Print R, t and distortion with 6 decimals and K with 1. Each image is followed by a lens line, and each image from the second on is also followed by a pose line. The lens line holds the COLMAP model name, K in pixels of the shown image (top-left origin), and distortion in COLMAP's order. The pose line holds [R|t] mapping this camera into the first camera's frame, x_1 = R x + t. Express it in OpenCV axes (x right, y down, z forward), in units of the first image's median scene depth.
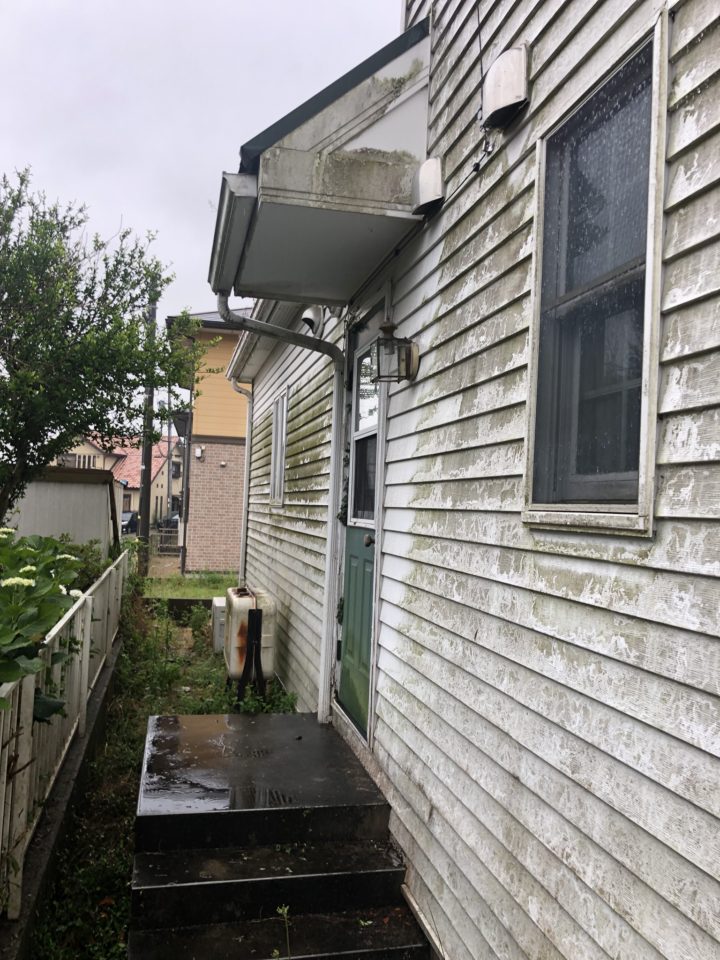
lens RADIAL K [[750.4, 0, 361.0], [0, 750.4, 464.8], [0, 0, 1]] dist [0.001279, -0.038319]
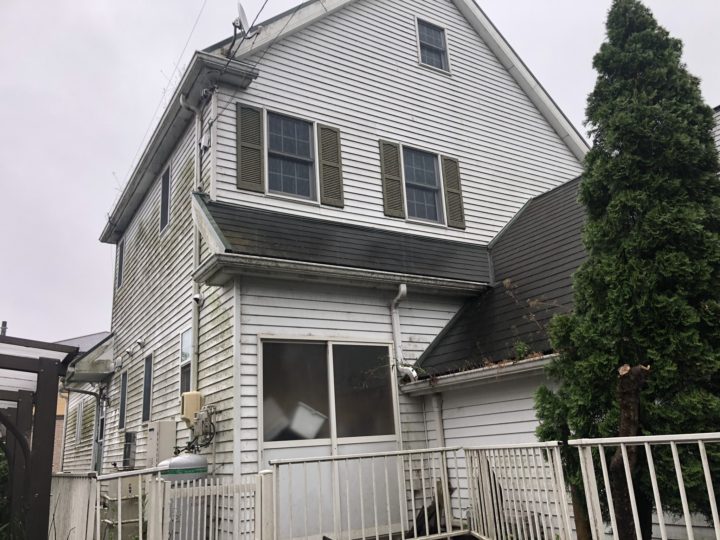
lens RADIAL K [[562.8, 0, 360.0], [0, 562.8, 270.0], [0, 0, 1]] dist [0.001279, -0.038319]
pose [[0.941348, 0.010098, 0.337286, 0.262356], [0.075728, 0.967734, -0.240325, 0.018831], [-0.328829, 0.251771, 0.910210, -2.200003]]
